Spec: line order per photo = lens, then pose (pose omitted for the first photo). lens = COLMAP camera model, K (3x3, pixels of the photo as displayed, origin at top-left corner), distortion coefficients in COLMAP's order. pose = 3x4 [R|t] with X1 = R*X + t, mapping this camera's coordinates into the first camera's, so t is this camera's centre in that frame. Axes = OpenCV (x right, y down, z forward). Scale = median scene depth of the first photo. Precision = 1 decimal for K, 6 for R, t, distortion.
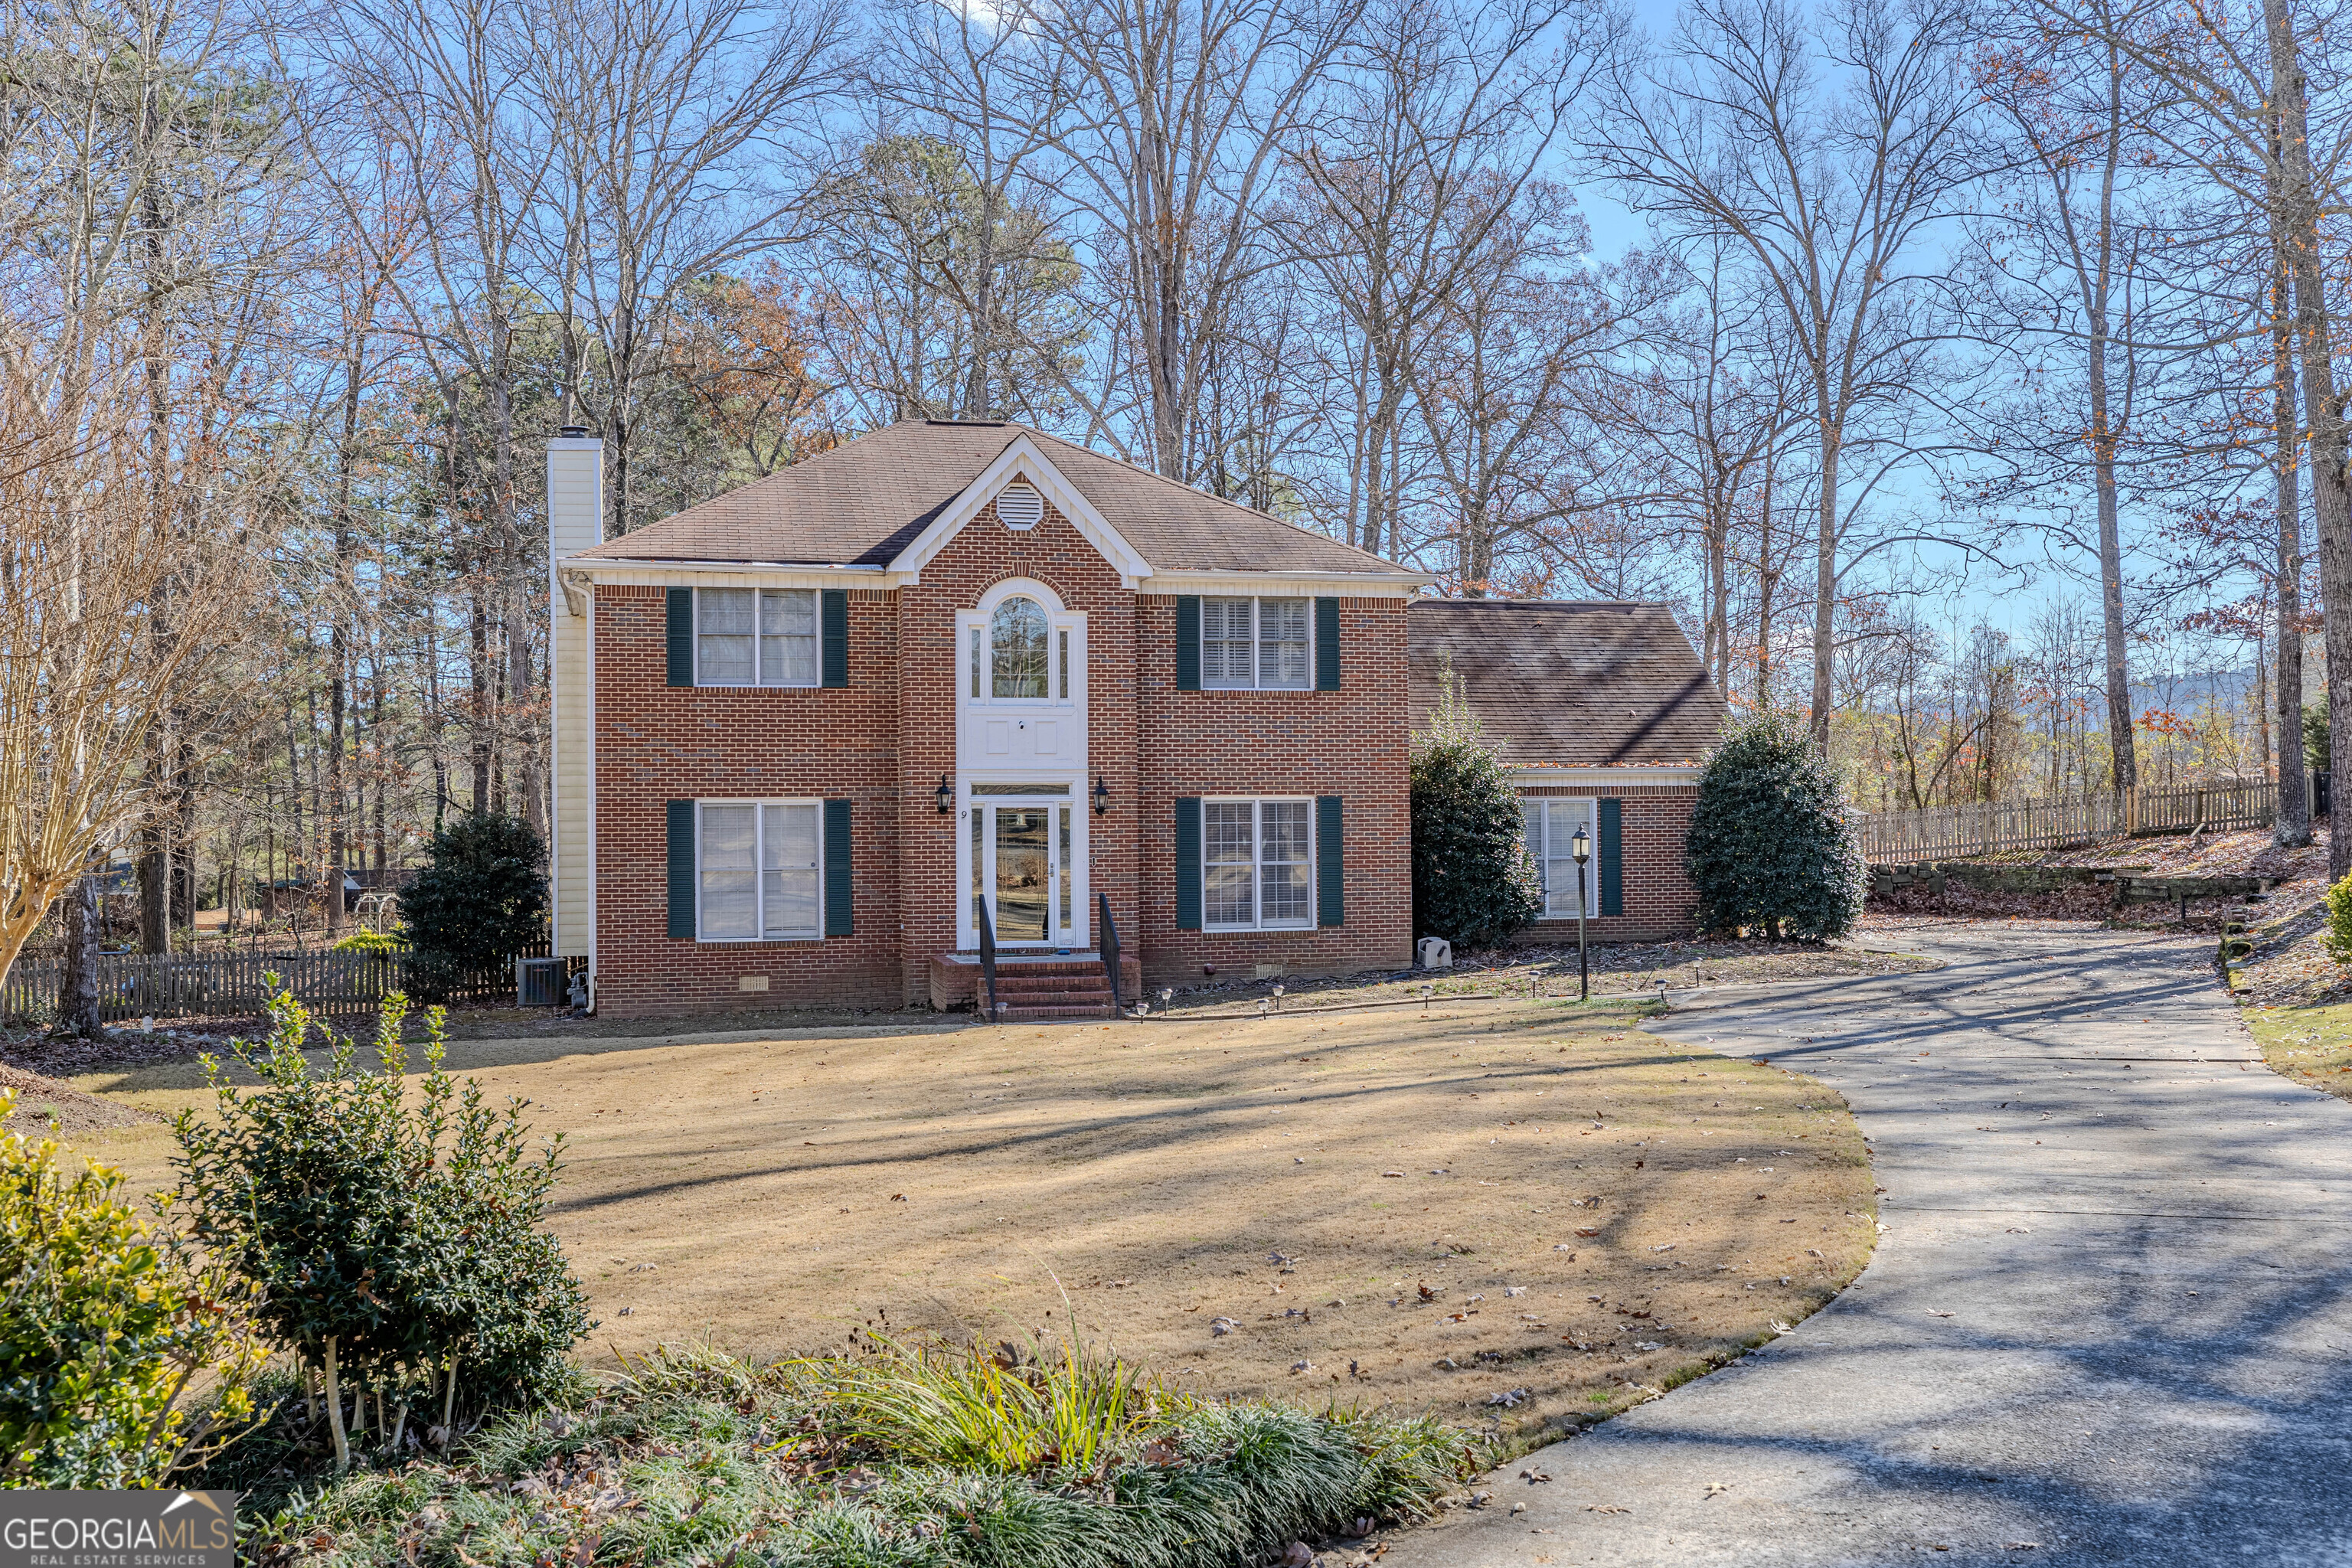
lens RADIAL K [[2291.3, 0, 1180.0], [0, 2291.3, 791.9], [0, 0, 1]] dist [0.021401, 0.000000]
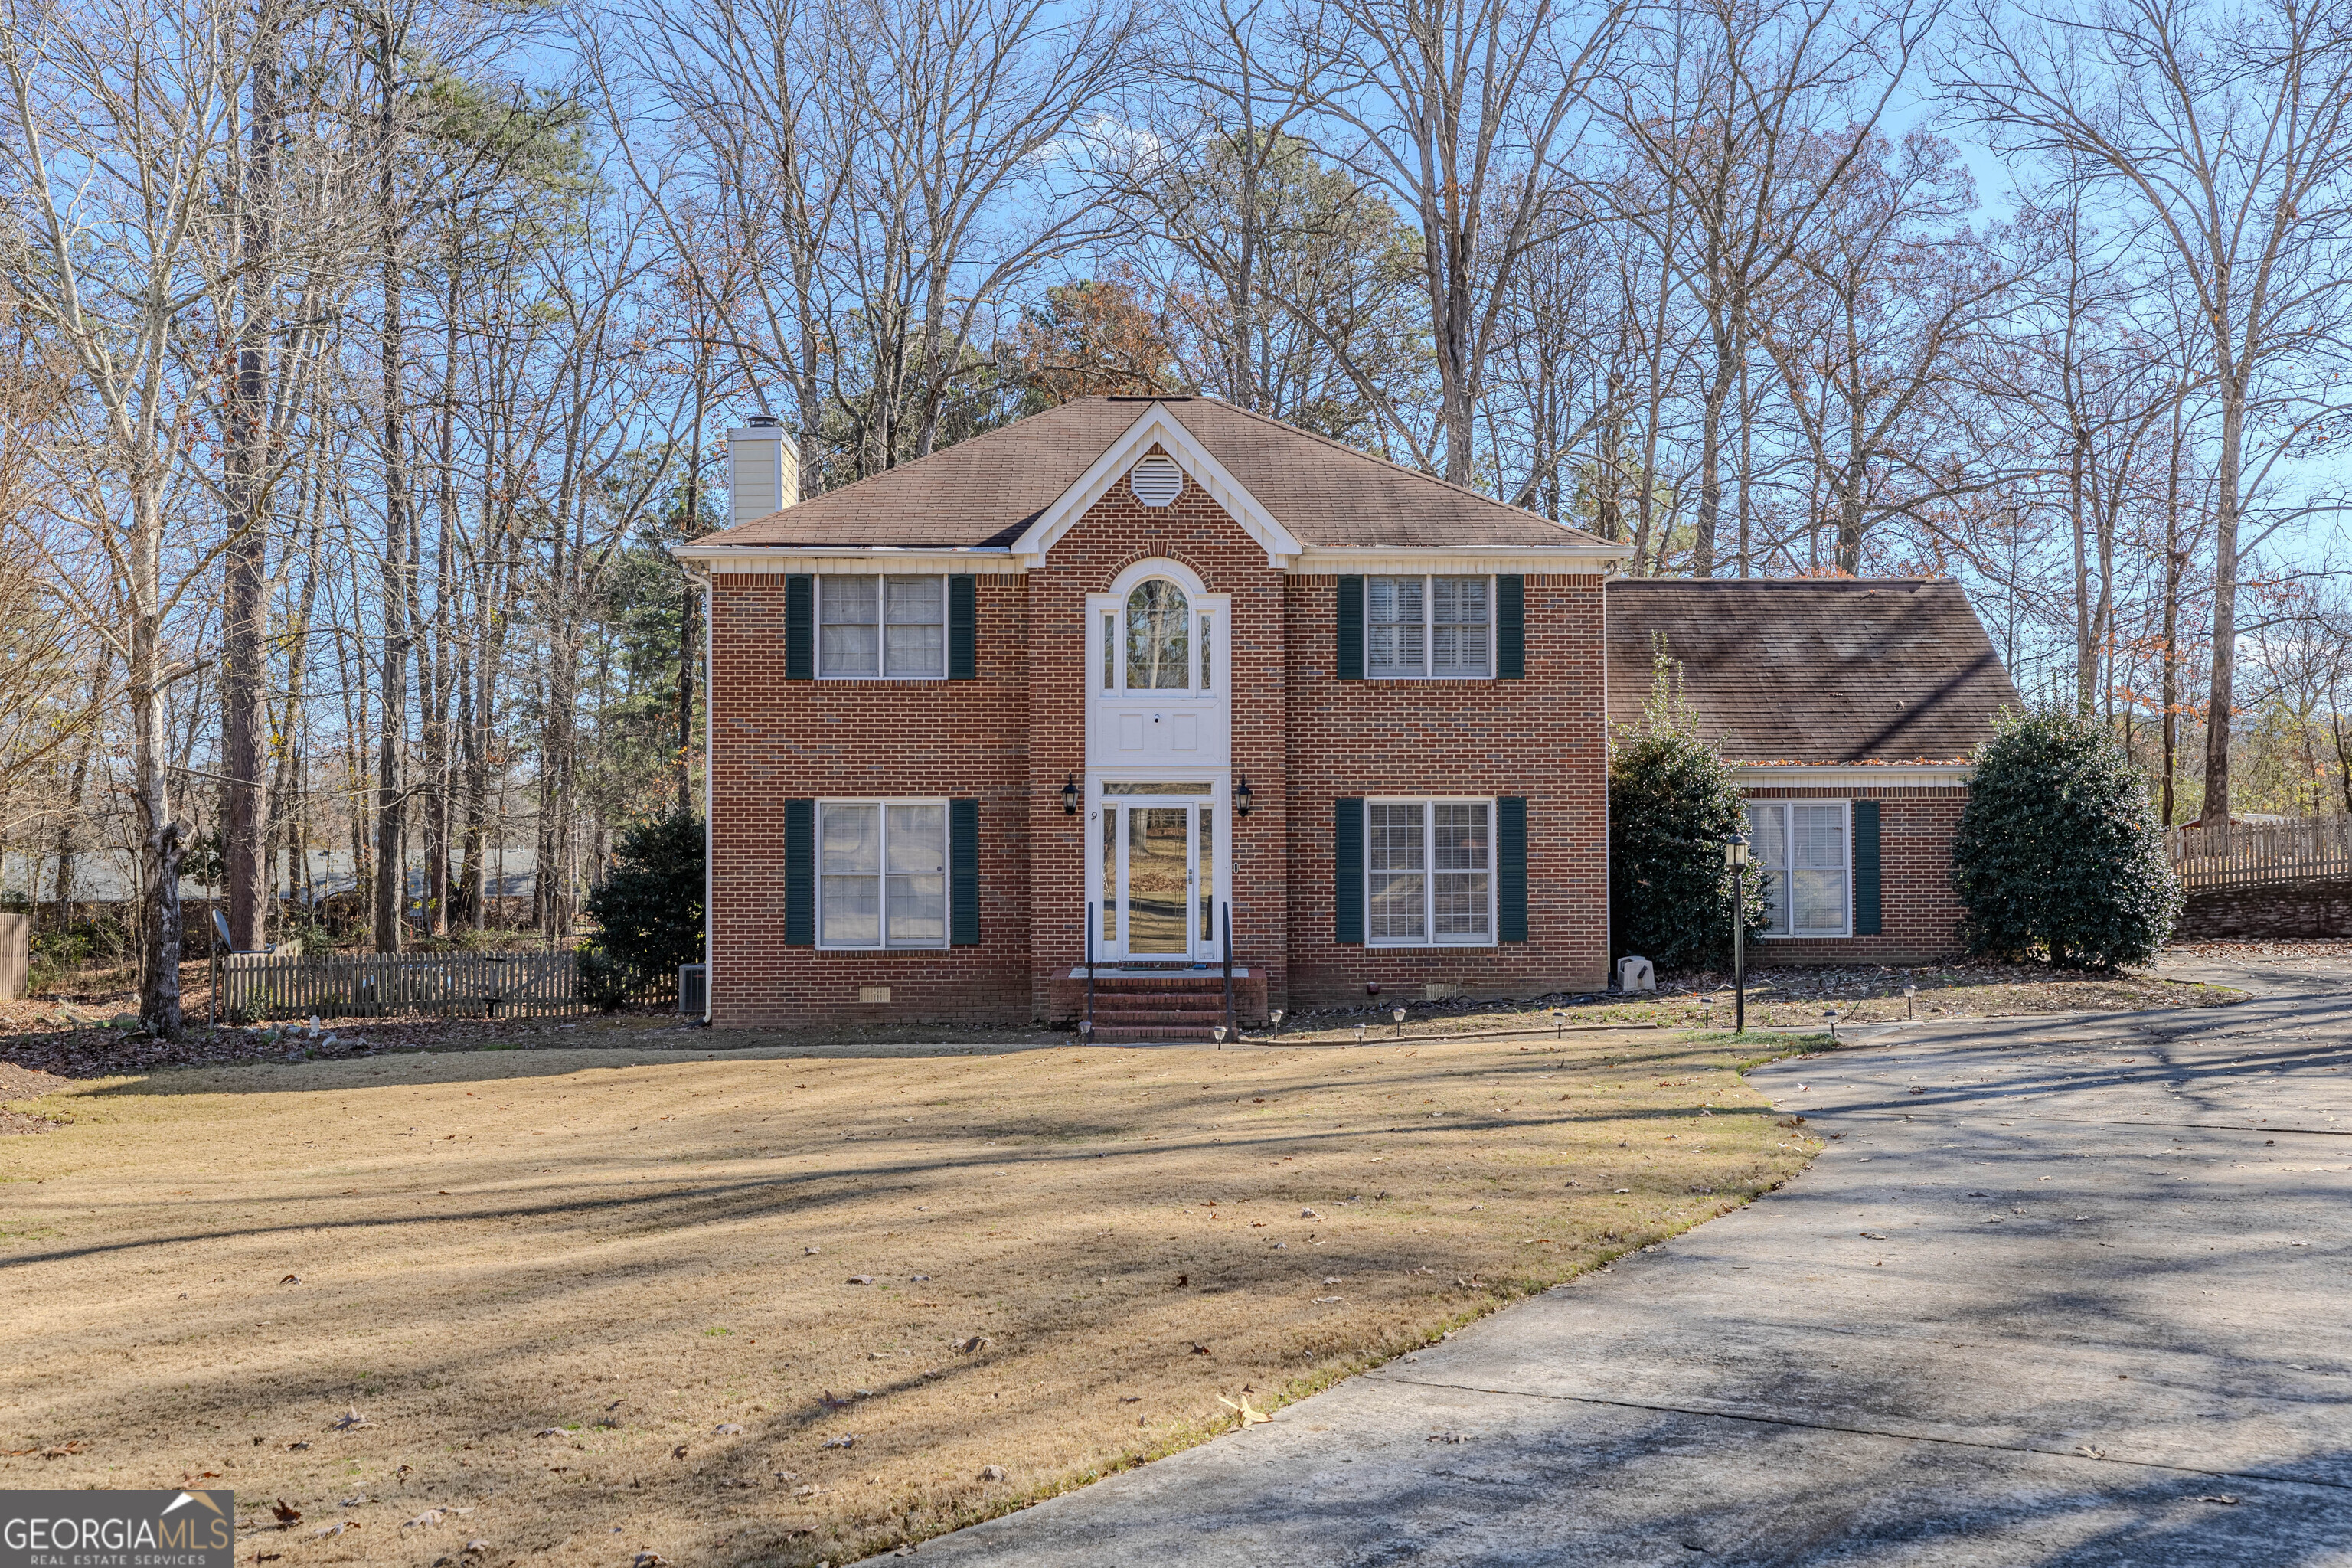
lens RADIAL K [[2291.3, 0, 1175.2], [0, 2291.3, 783.2], [0, 0, 1]] dist [0.021401, 0.000000]
pose [[0.979788, 0.000022, -0.200037, 0.115519], [-0.001719, 0.999964, -0.008306, 0.004209], [0.200029, 0.008482, 0.979753, 0.096816]]
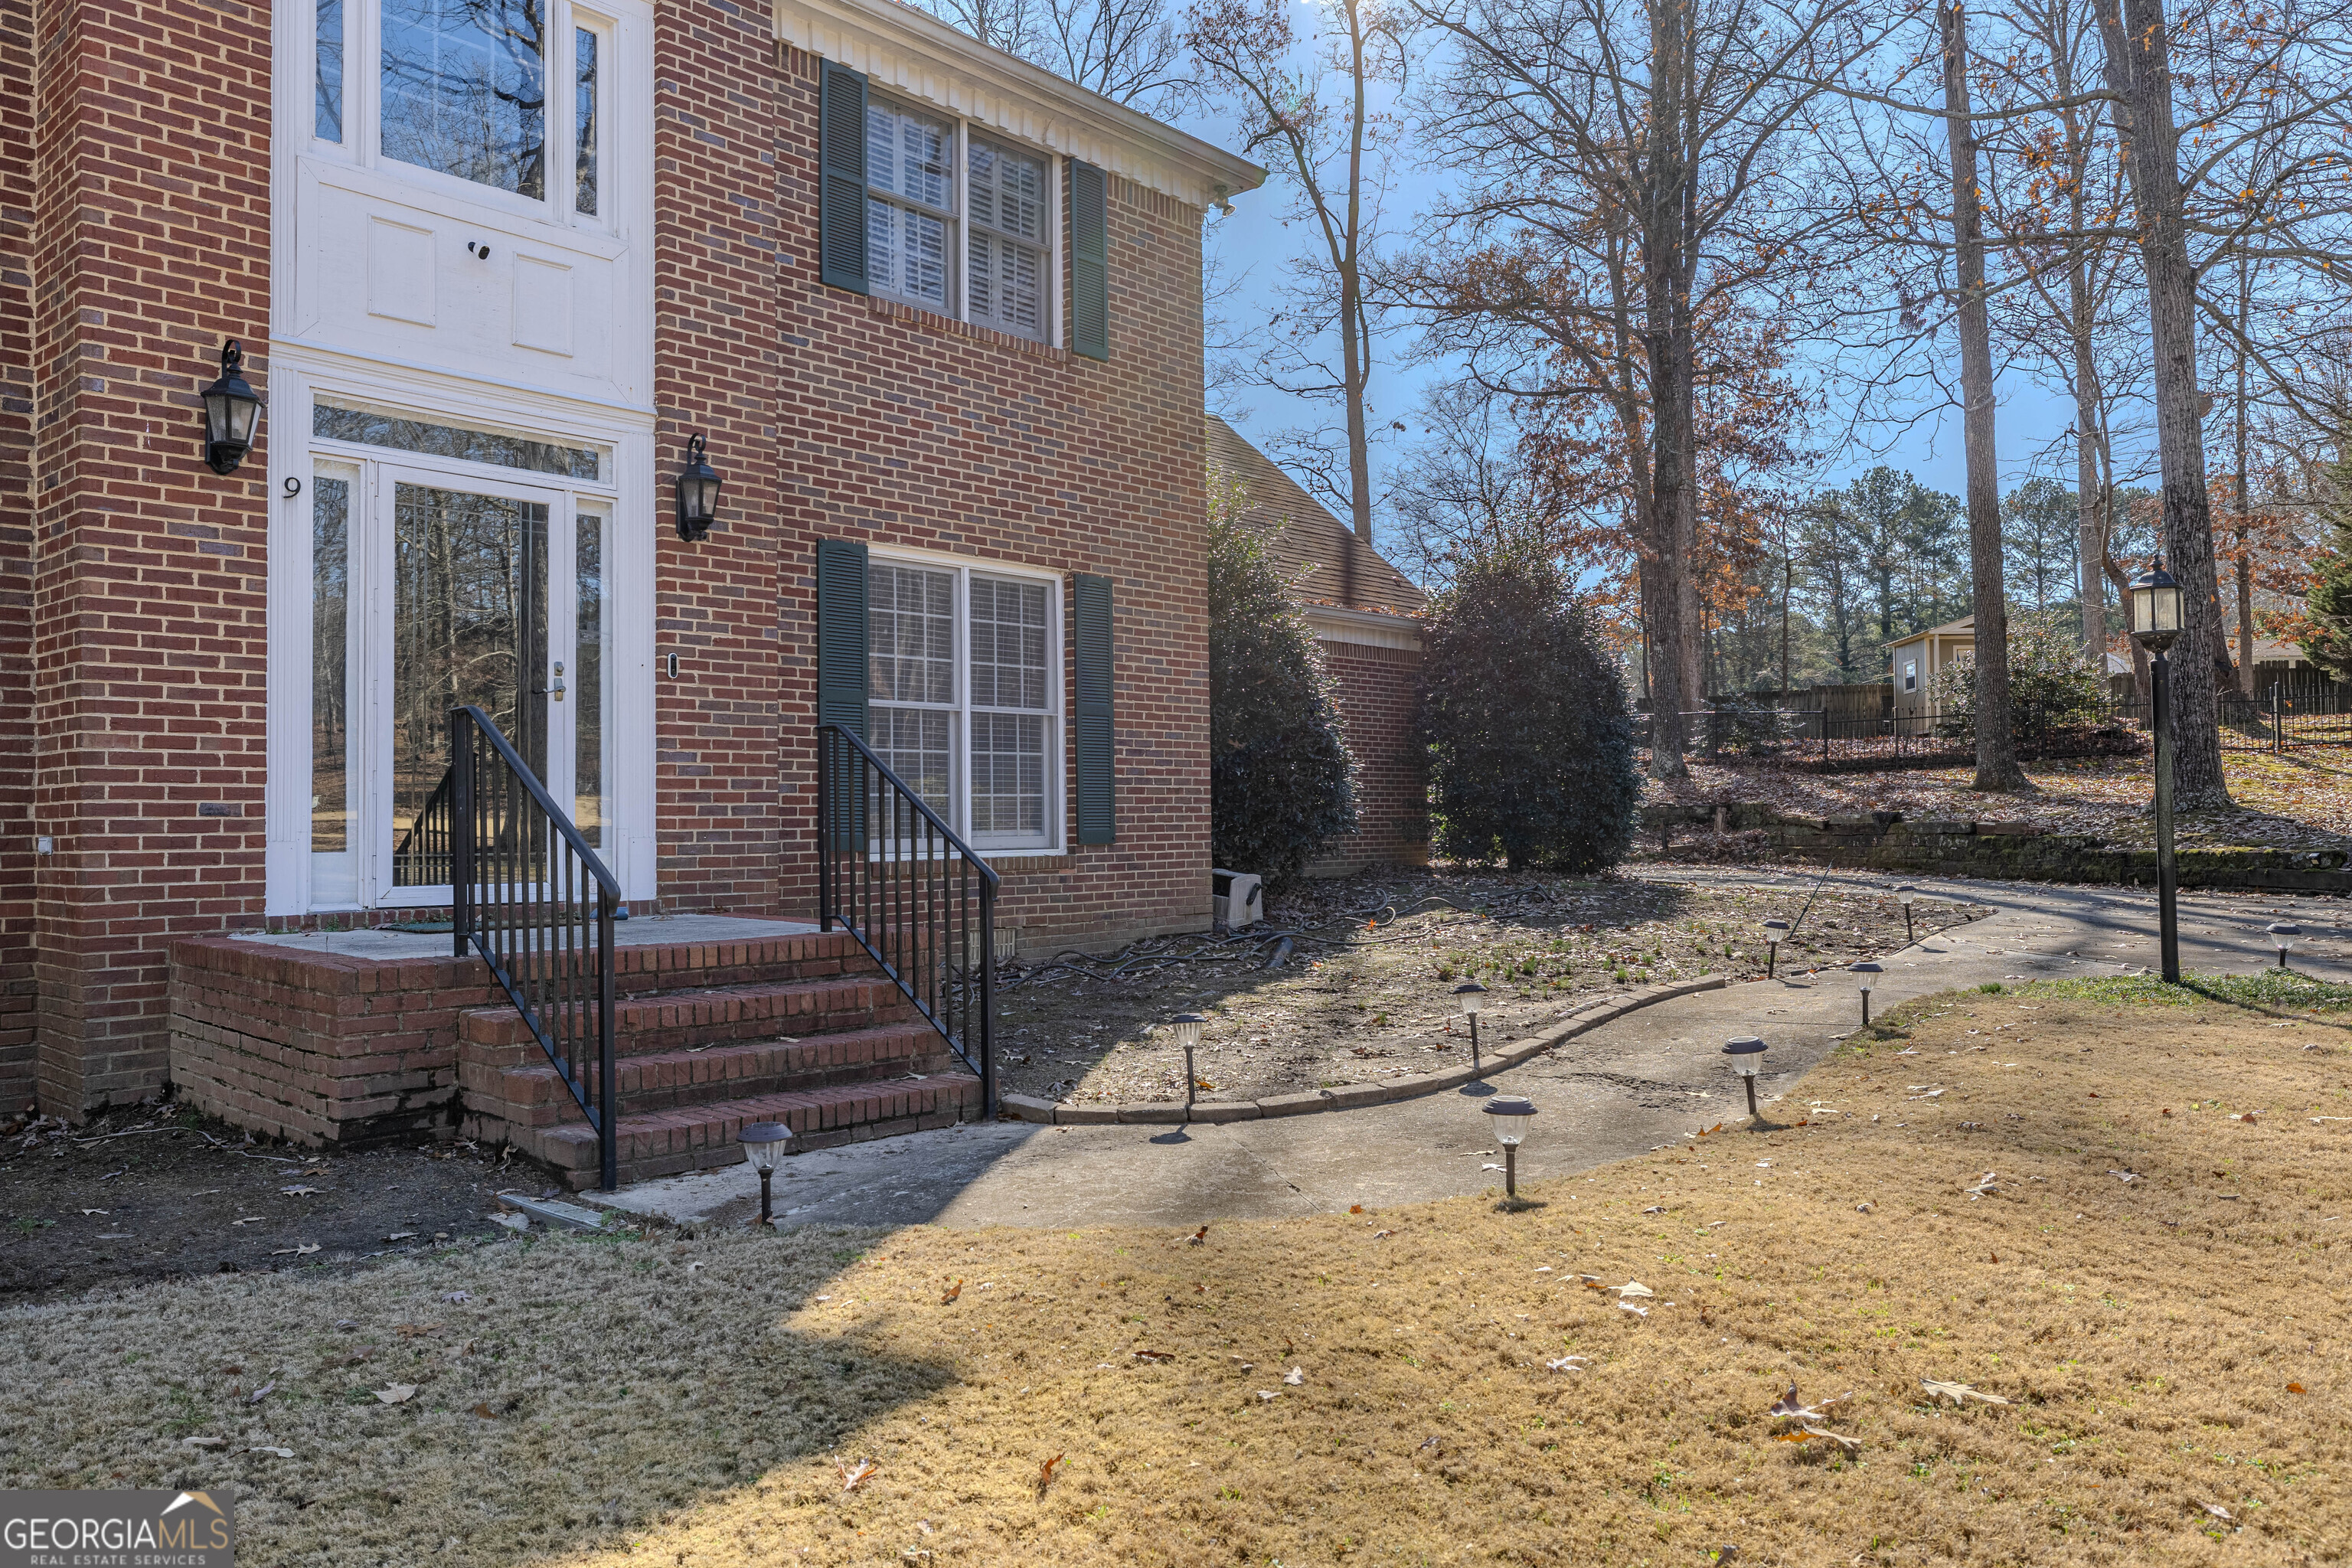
lens RADIAL K [[1660.6, 0, 1174.7], [0, 1660.6, 778.0], [0, 0, 1]] dist [0.006704, 0.006742]
pose [[0.829521, 0.015154, 0.558270, -0.114061], [-0.005445, 0.999804, -0.019048, 0.050687], [-0.558449, 0.012761, 0.829441, 0.701475]]
